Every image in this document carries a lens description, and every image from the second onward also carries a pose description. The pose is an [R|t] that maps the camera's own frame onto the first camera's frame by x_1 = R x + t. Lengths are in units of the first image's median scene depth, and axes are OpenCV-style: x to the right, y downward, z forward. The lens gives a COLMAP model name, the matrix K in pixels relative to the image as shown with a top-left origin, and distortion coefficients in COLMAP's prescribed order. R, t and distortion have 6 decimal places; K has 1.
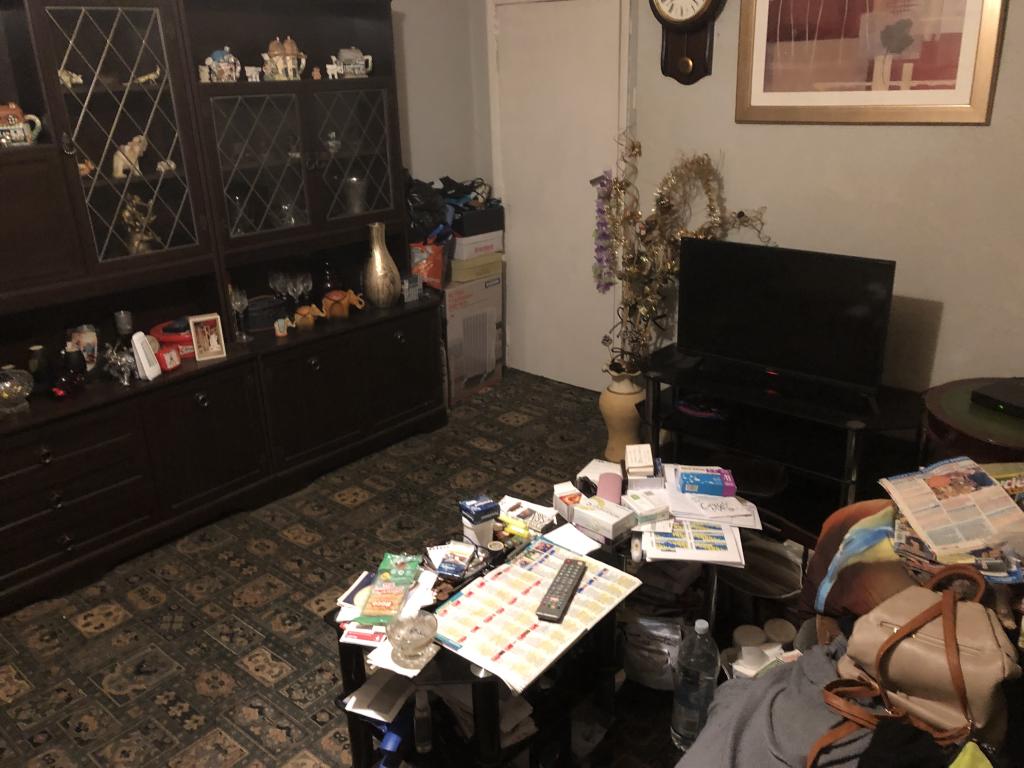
lens RADIAL K [[824.9, 0, 511.9], [0, 824.9, 380.2], [0, 0, 1]] dist [0.011360, 0.002487]
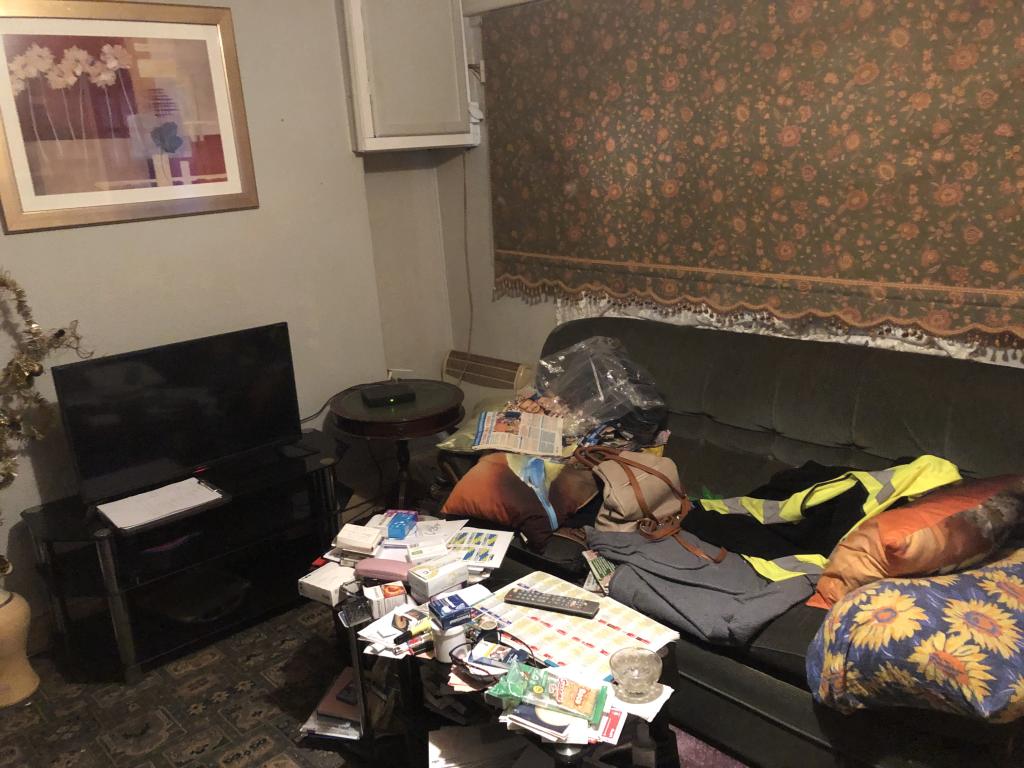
lens RADIAL K [[824.9, 0, 511.9], [0, 824.9, 386.1], [0, 0, 1]] dist [0.011360, 0.002487]
pose [[0.117398, -0.250509, 0.960970, -0.602619], [0.401550, 0.897003, 0.184778, -0.143201], [-0.908281, 0.364185, 0.205898, 0.490059]]
